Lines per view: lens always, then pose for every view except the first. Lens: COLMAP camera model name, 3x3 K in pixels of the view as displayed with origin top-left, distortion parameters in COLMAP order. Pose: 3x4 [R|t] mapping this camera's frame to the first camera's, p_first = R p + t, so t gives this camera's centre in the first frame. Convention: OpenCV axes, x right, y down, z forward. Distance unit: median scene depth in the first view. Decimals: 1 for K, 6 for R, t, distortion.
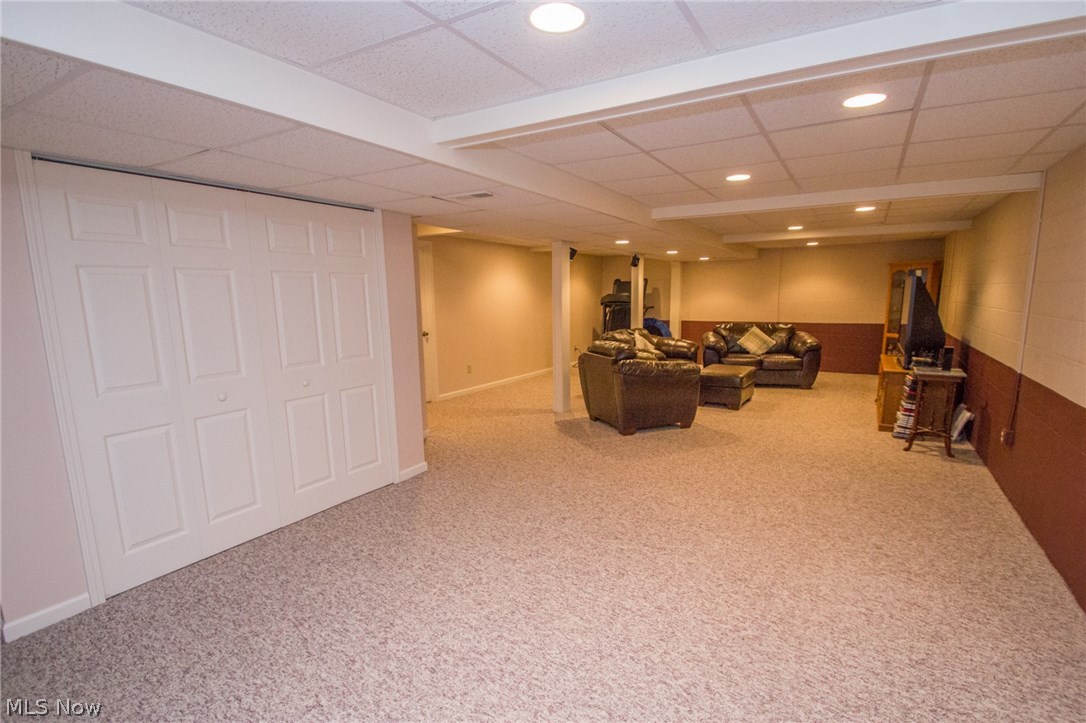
lens RADIAL K [[515.7, 0, 541.6], [0, 515.7, 366.8], [0, 0, 1]] dist [-0.001183, -0.000847]
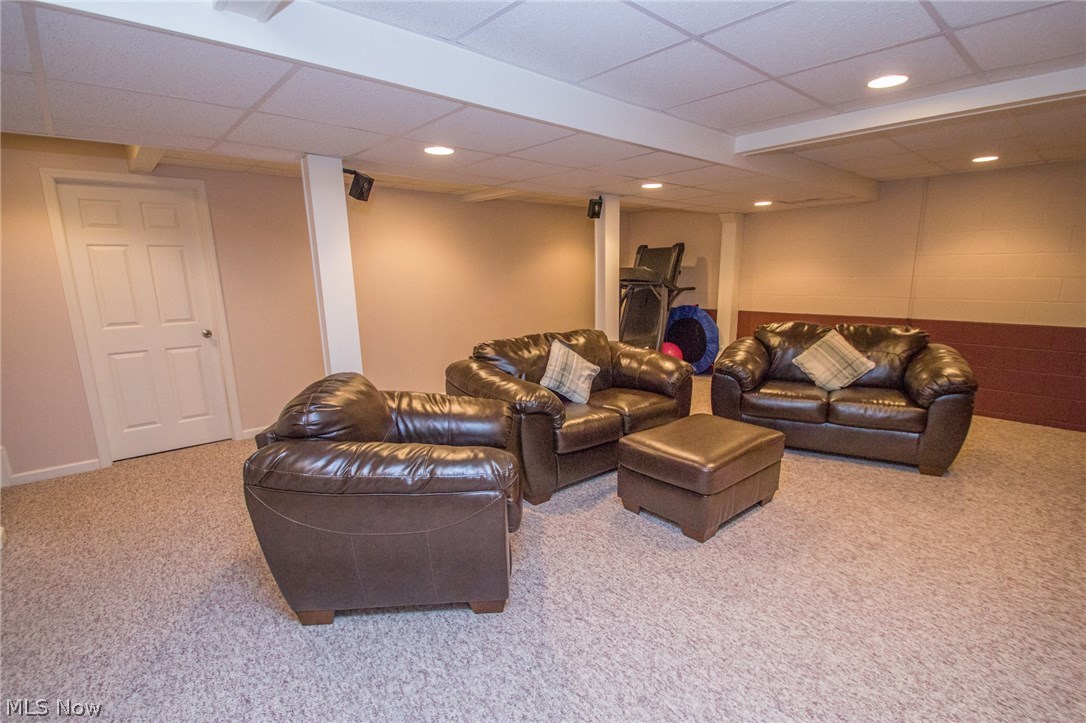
lens RADIAL K [[515.7, 0, 547.0], [0, 515.7, 364.3], [0, 0, 1]] dist [-0.001183, -0.000847]
pose [[0.960368, 0.049504, -0.274303, 0.278590], [-0.036198, 0.997919, 0.053362, -0.061840], [0.276374, -0.041318, 0.960162, 0.425789]]
